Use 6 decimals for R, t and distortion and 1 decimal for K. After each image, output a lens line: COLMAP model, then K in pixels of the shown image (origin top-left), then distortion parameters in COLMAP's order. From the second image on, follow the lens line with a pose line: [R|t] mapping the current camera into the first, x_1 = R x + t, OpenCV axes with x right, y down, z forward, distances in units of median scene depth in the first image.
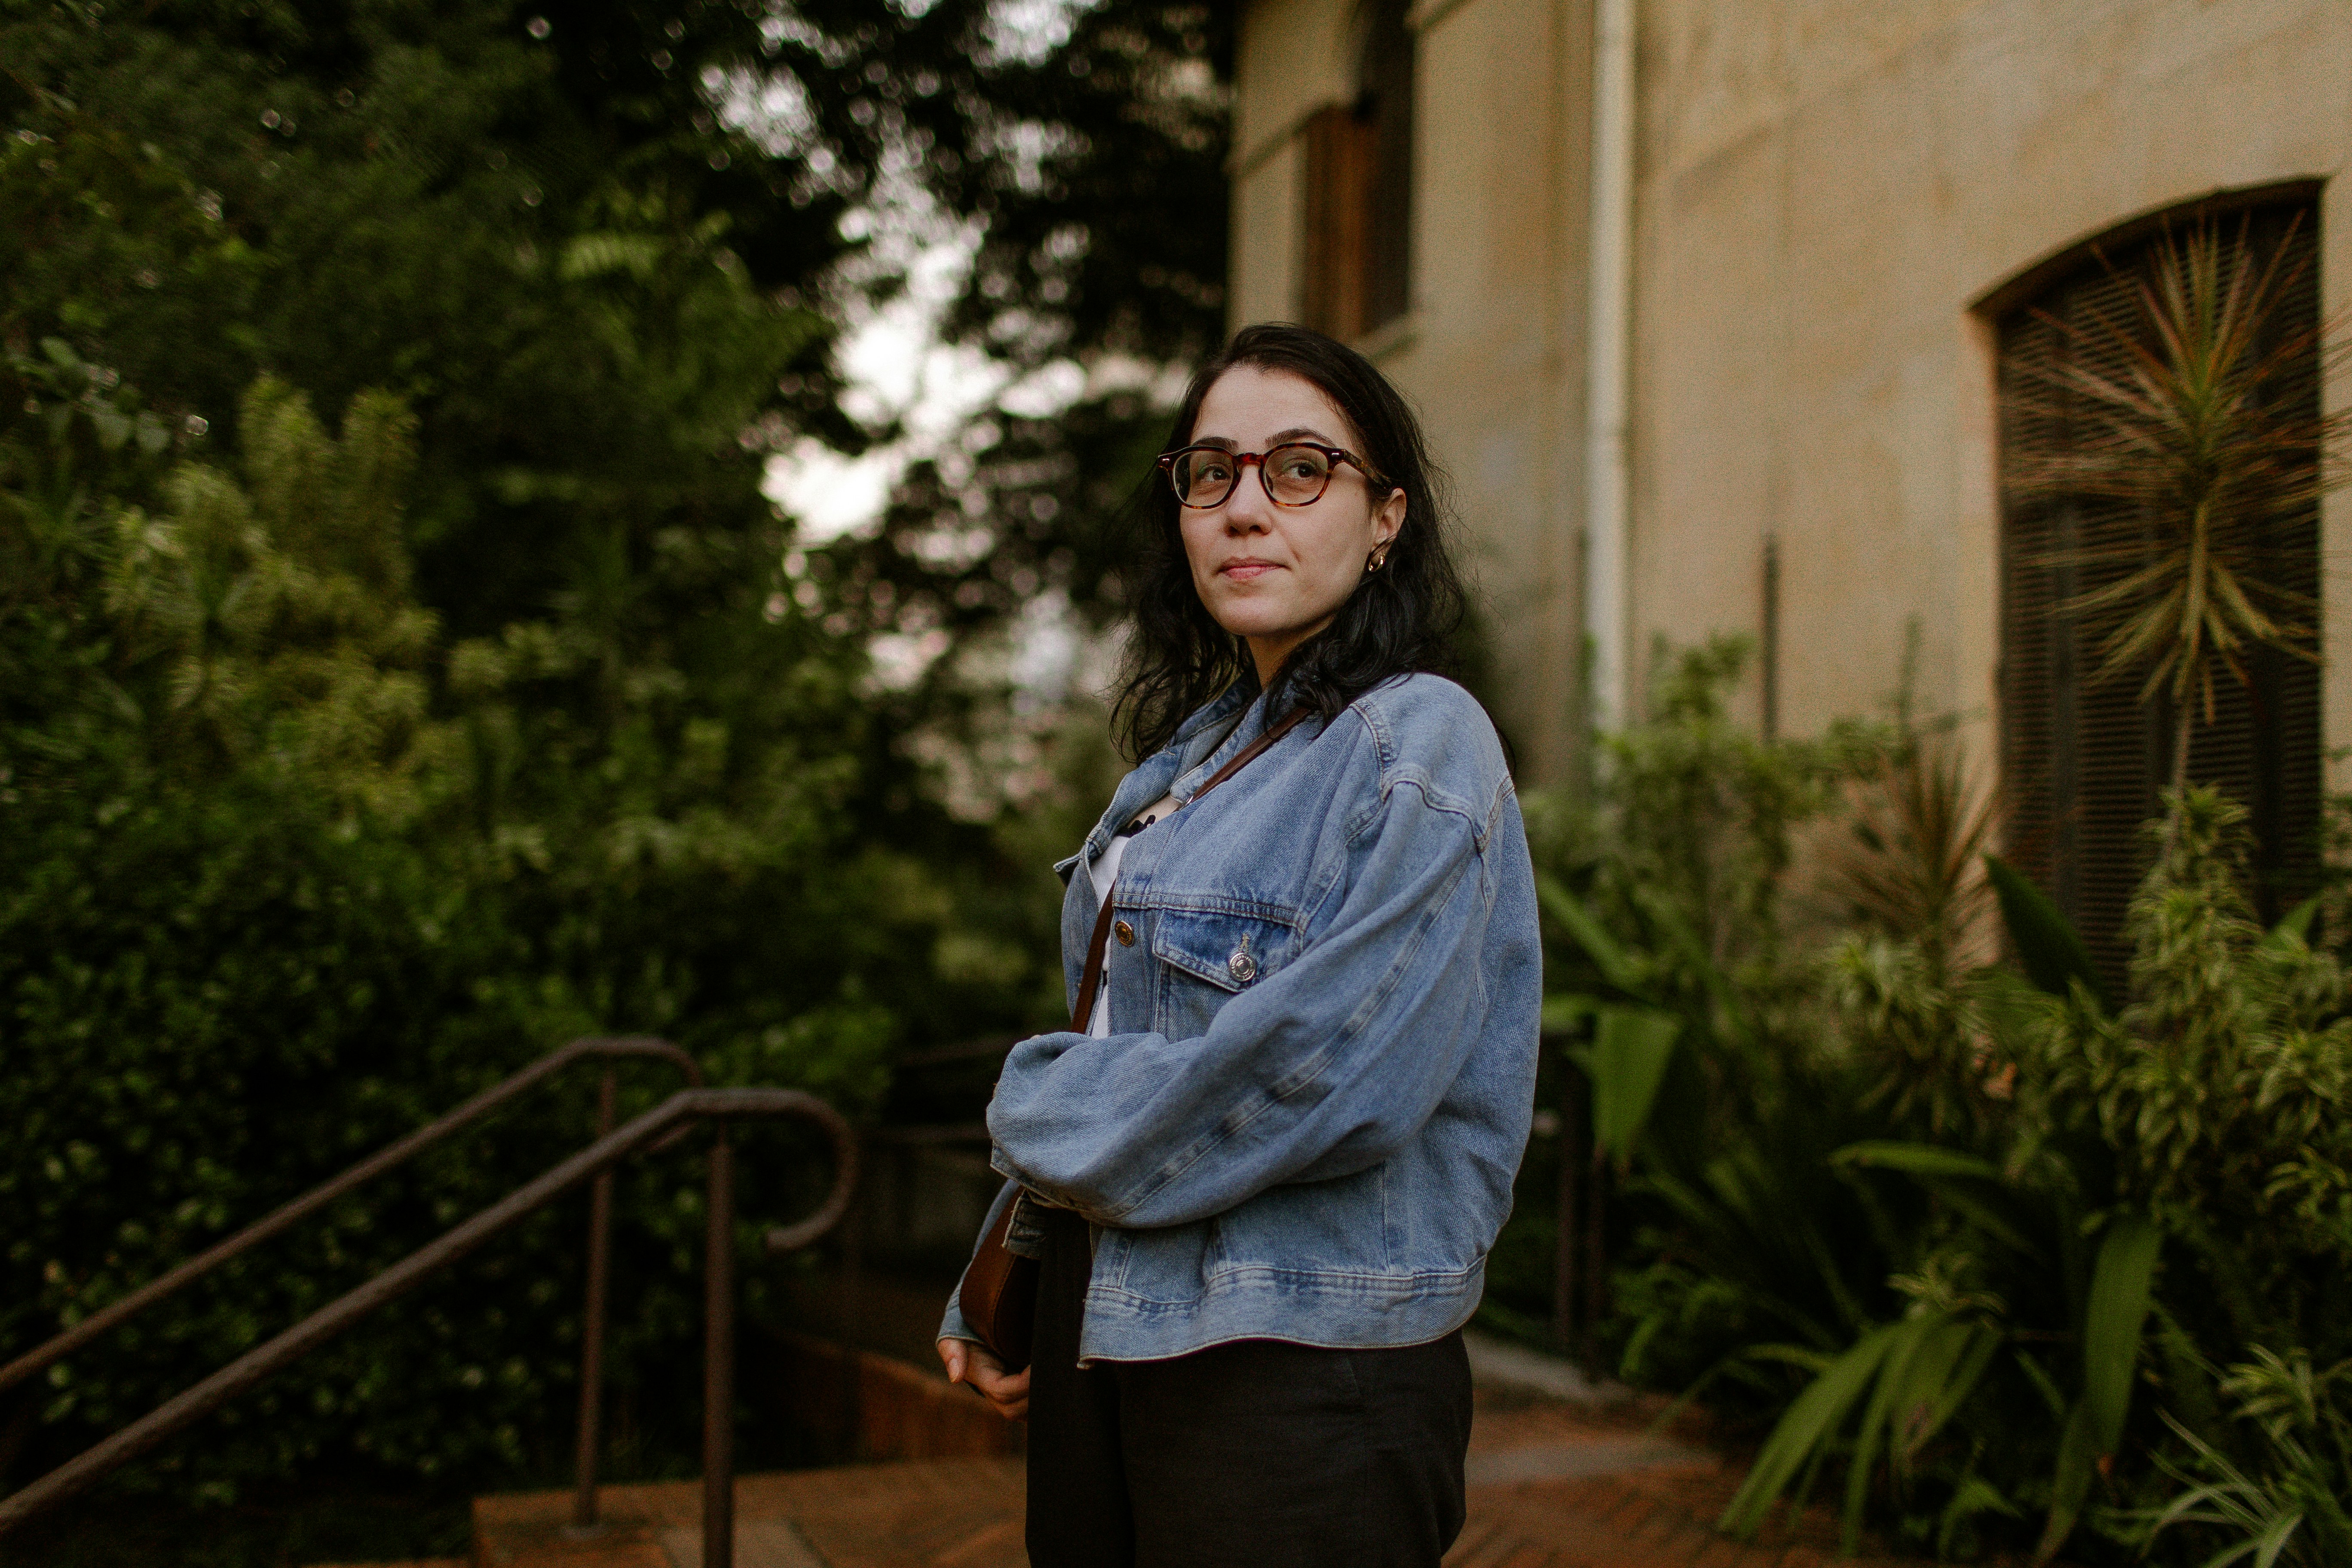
lens RADIAL K [[2359.8, 0, 1167.2], [0, 2359.8, 811.0], [0, 0, 1]] dist [0.004084, -0.008991]
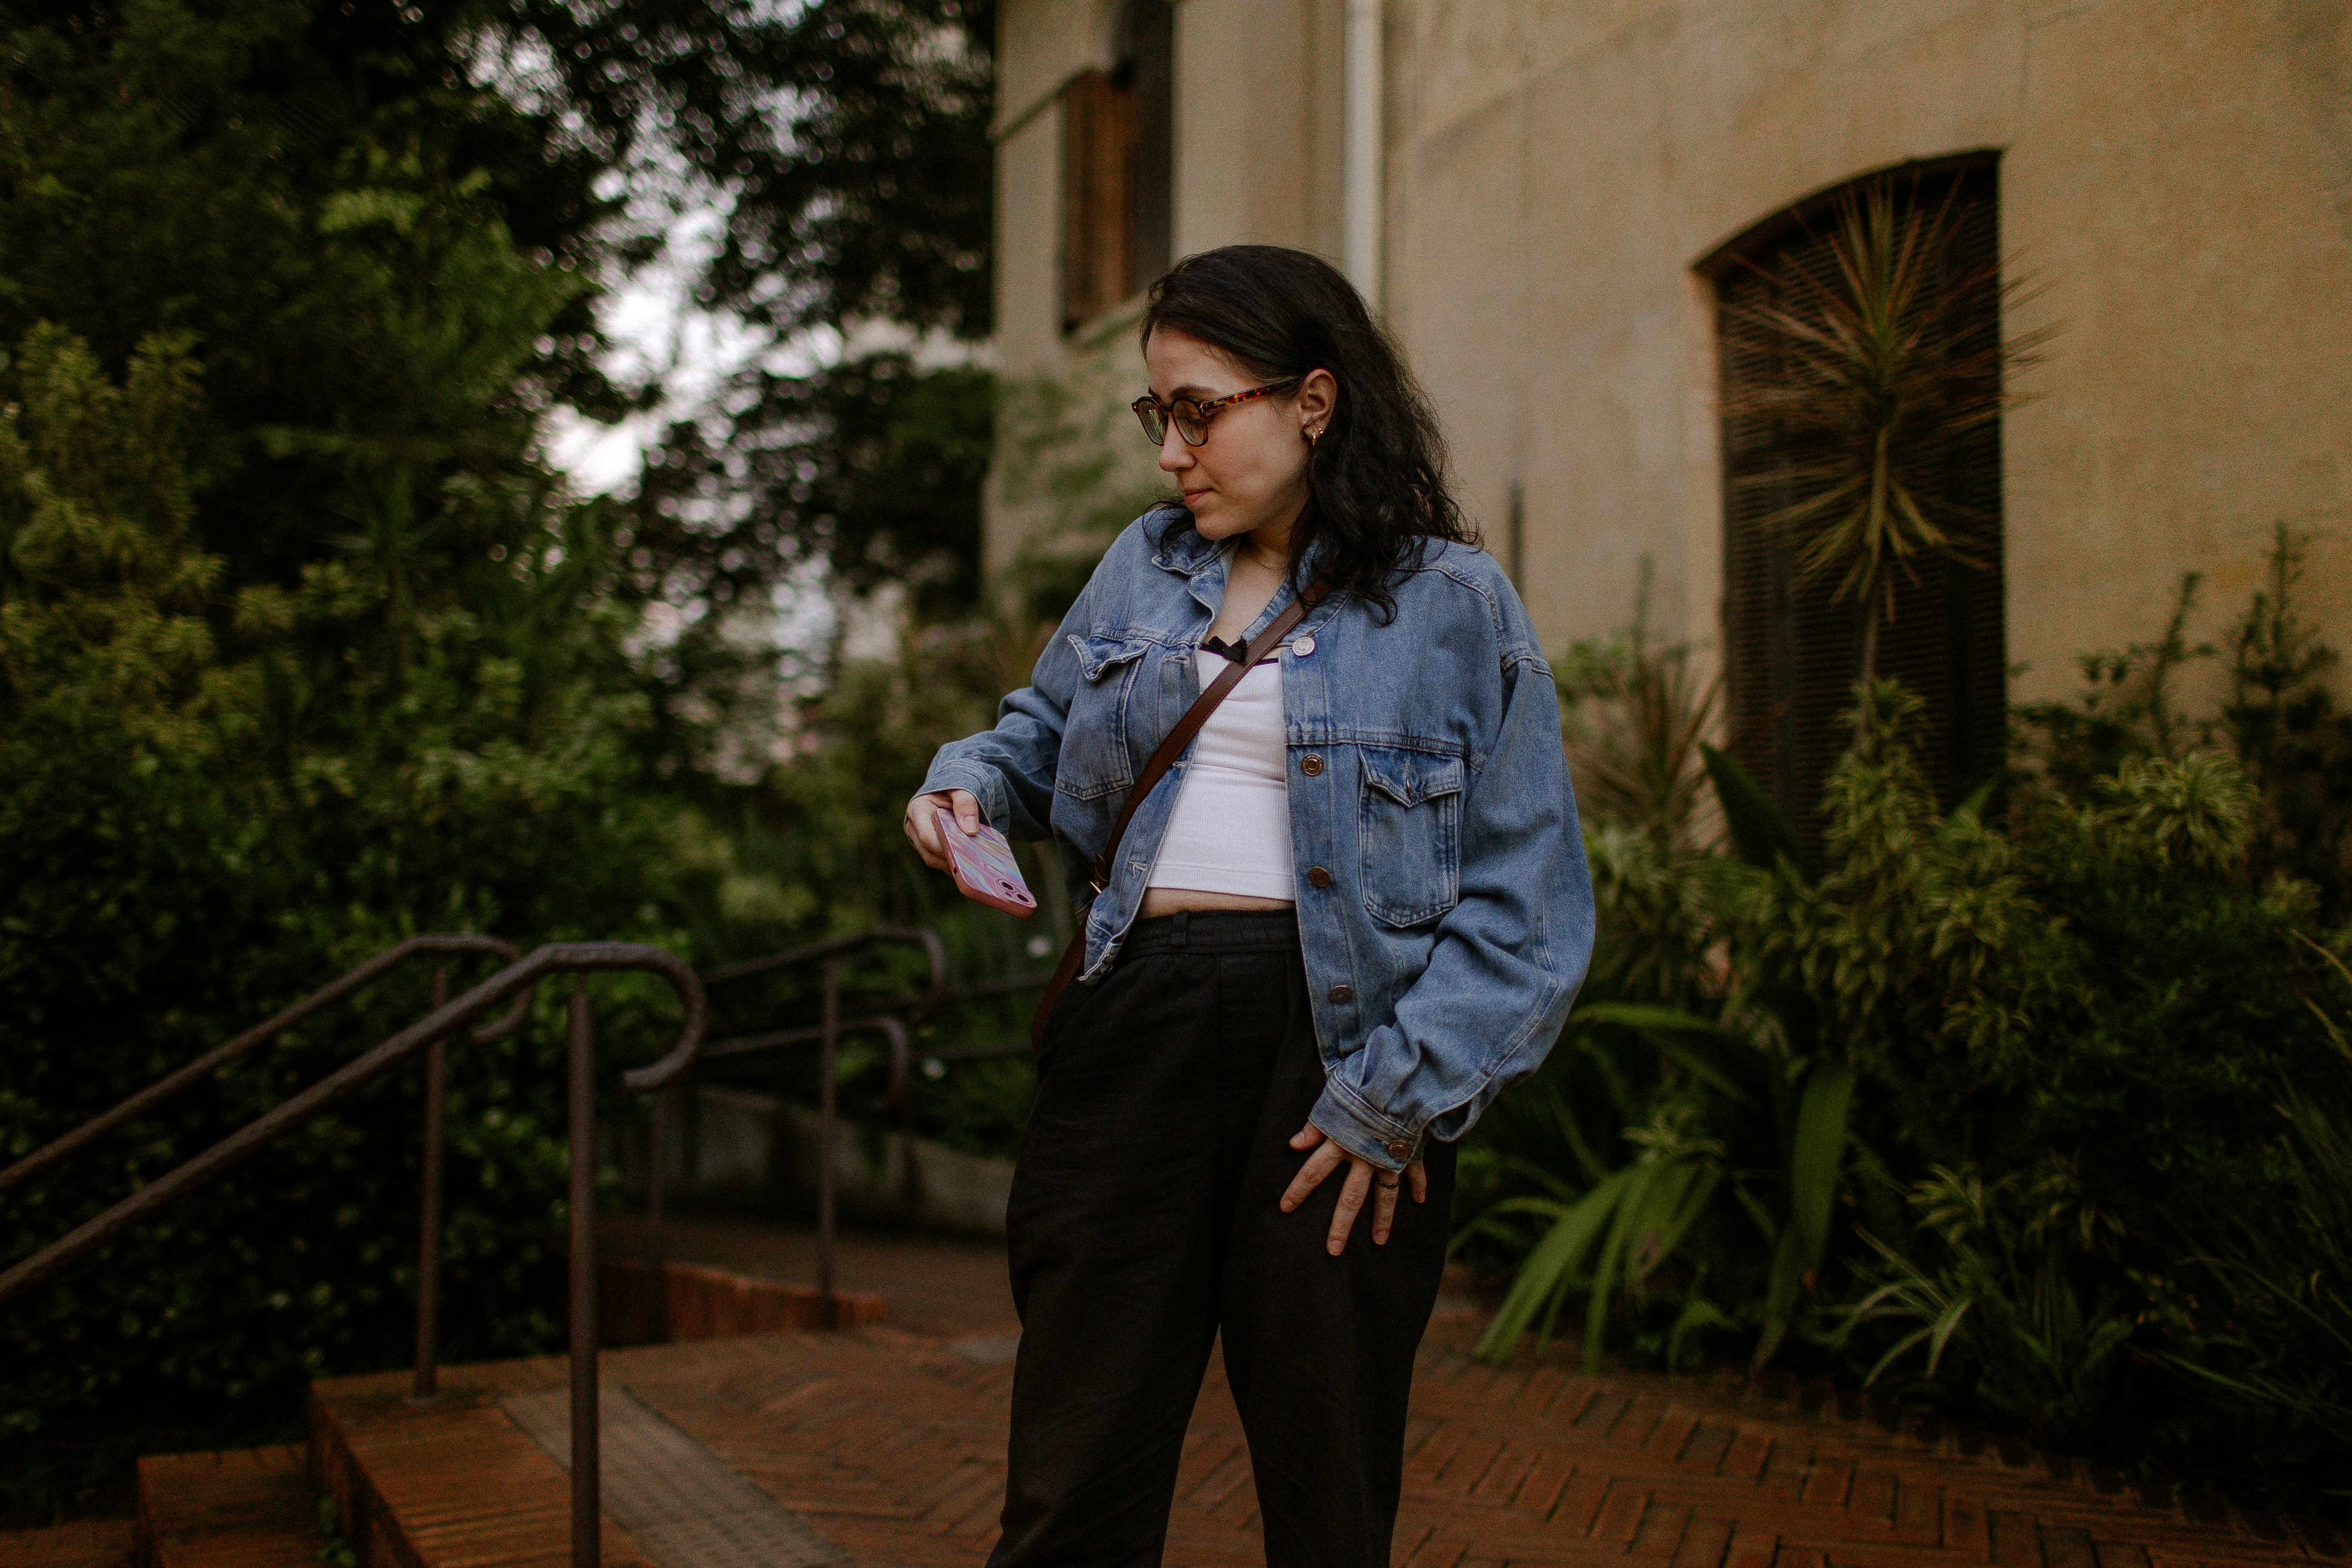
lens RADIAL K [[2387.7, 0, 1183.8], [0, 2387.7, 798.8], [0, 0, 1]] dist [-0.000454, 0.004093]
pose [[0.994095, -0.015445, 0.107411, -0.014354], [0.015077, 0.999877, 0.004240, 0.026610], [-0.107463, -0.002596, 0.994206, -0.073310]]
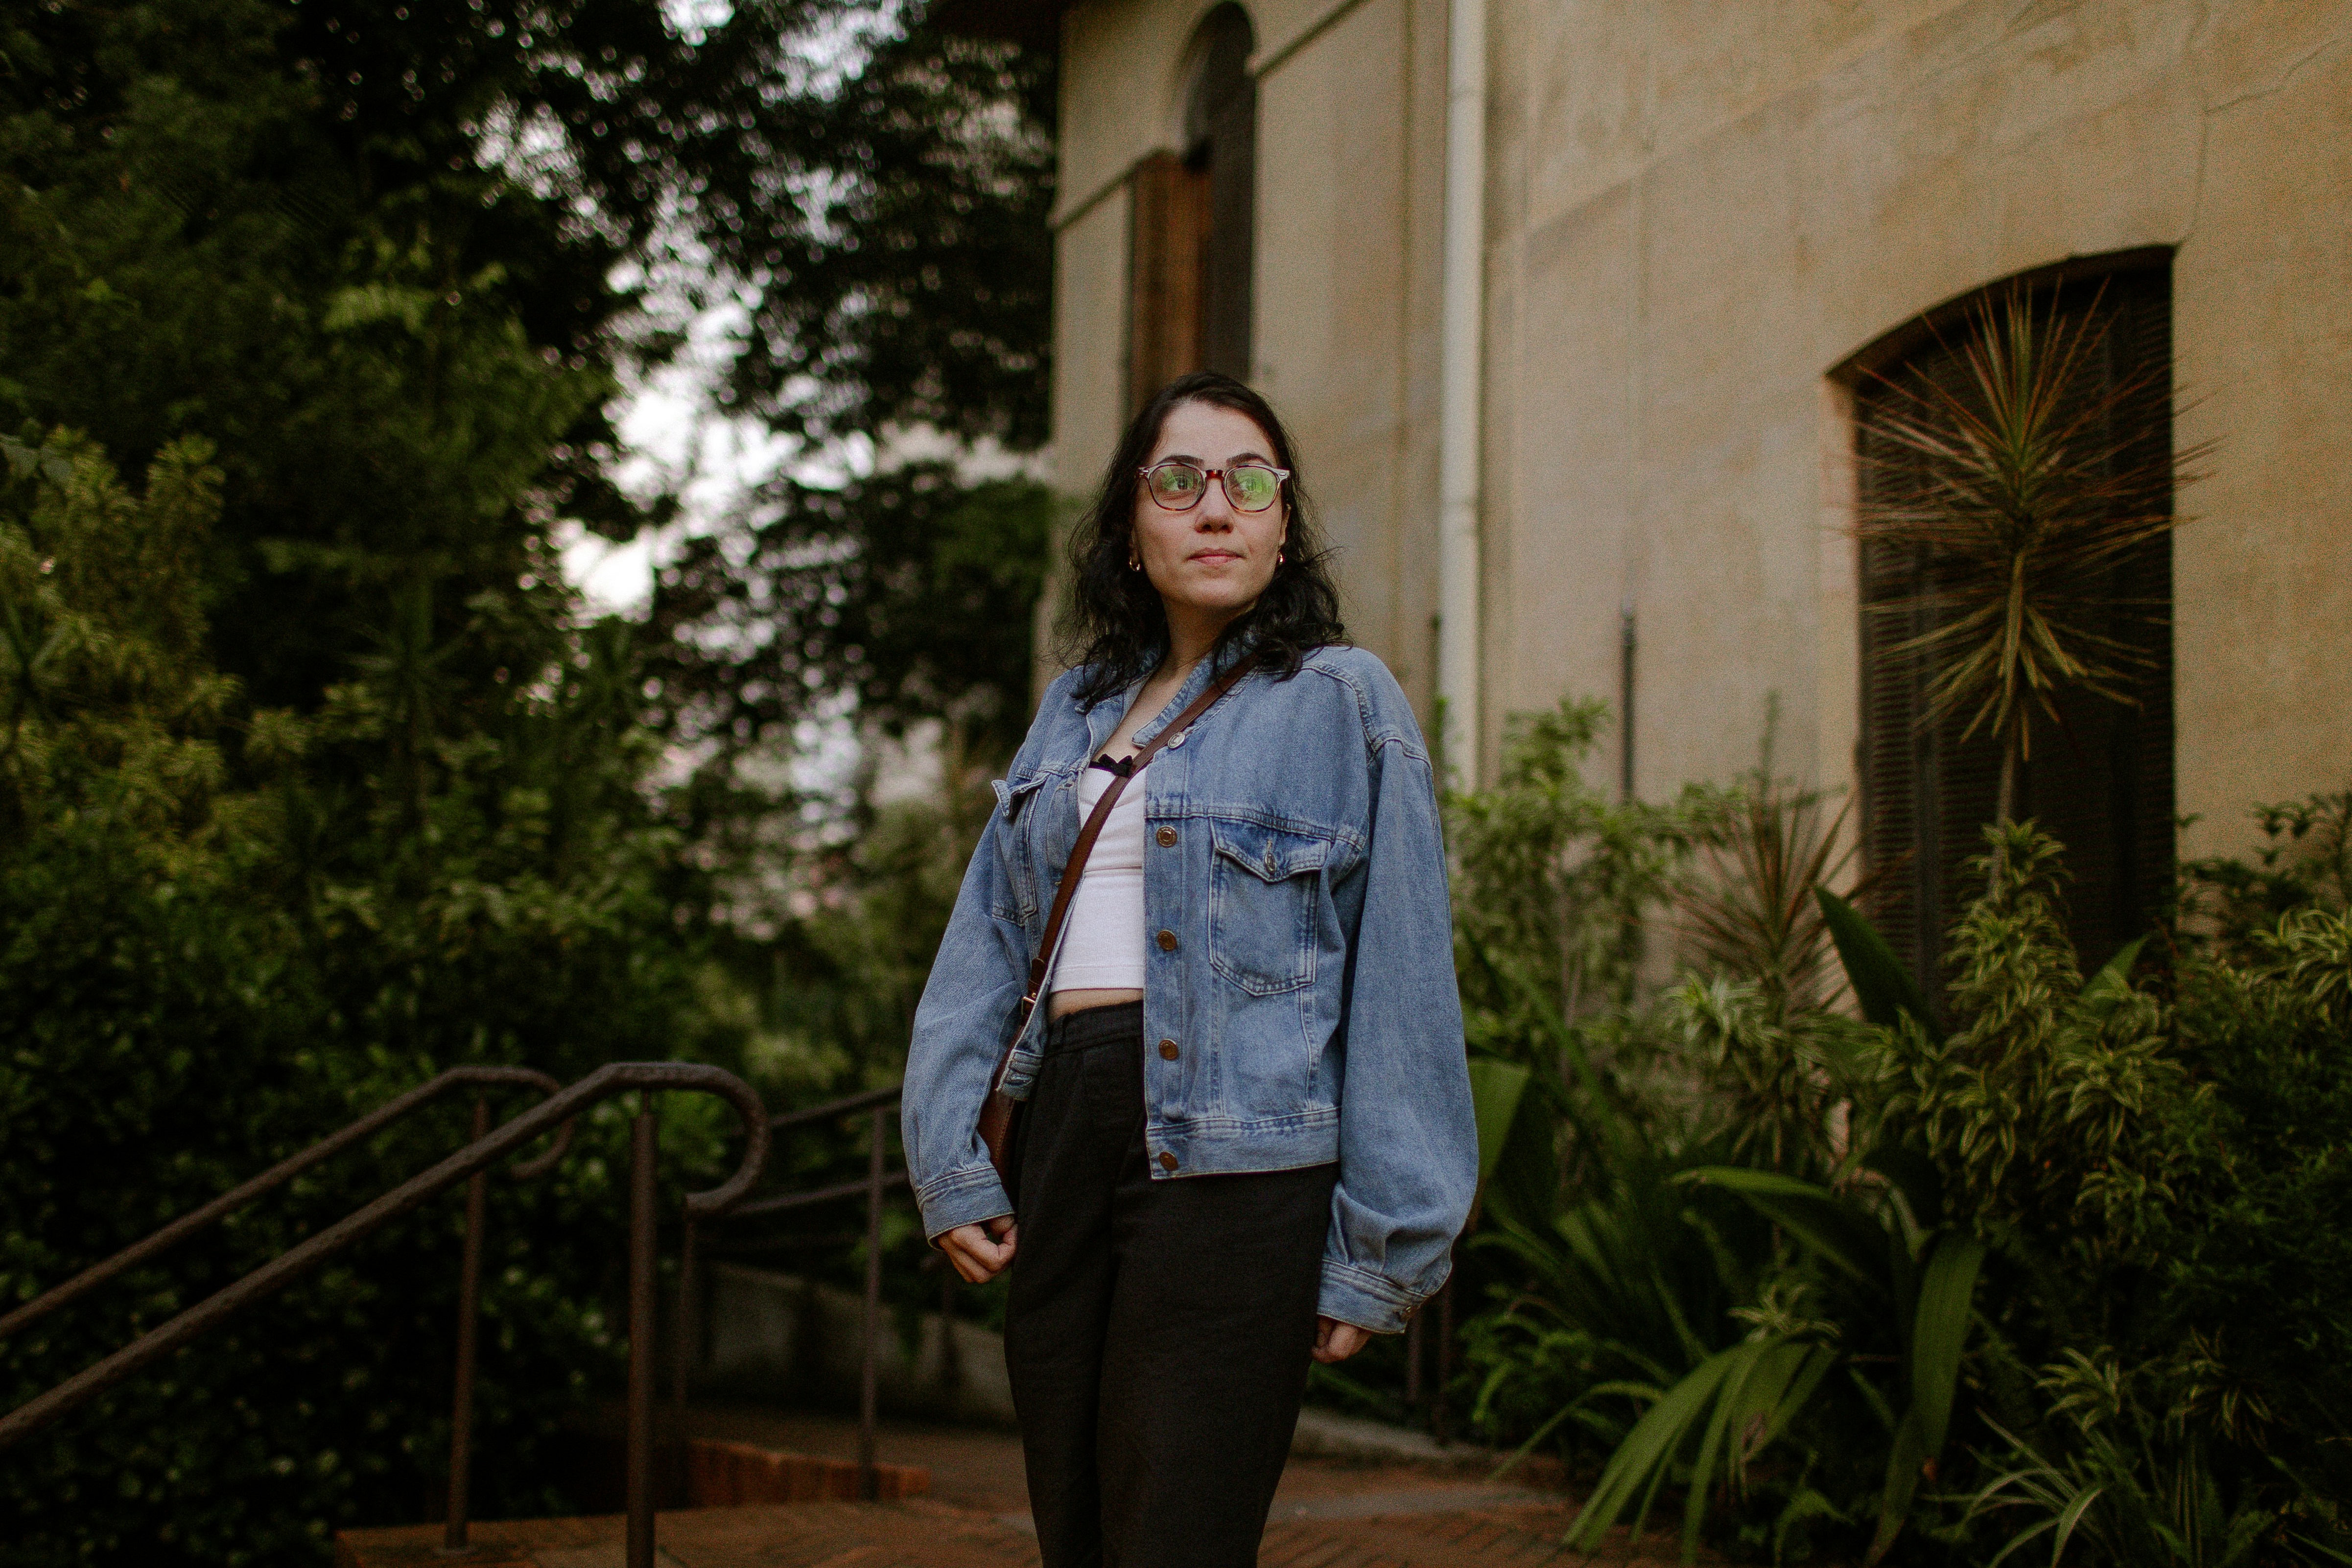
lens RADIAL K [[2748.9, 0, 1065.1], [0, 2748.9, 912.4], [0, 0, 1]] dist [0.001481, -0.009051]
pose [[0.999171, 0.002783, 0.040611, -0.024949], [-0.002021, 0.999821, -0.018790, 0.038440], [-0.040656, 0.018693, 0.998998, -0.144126]]
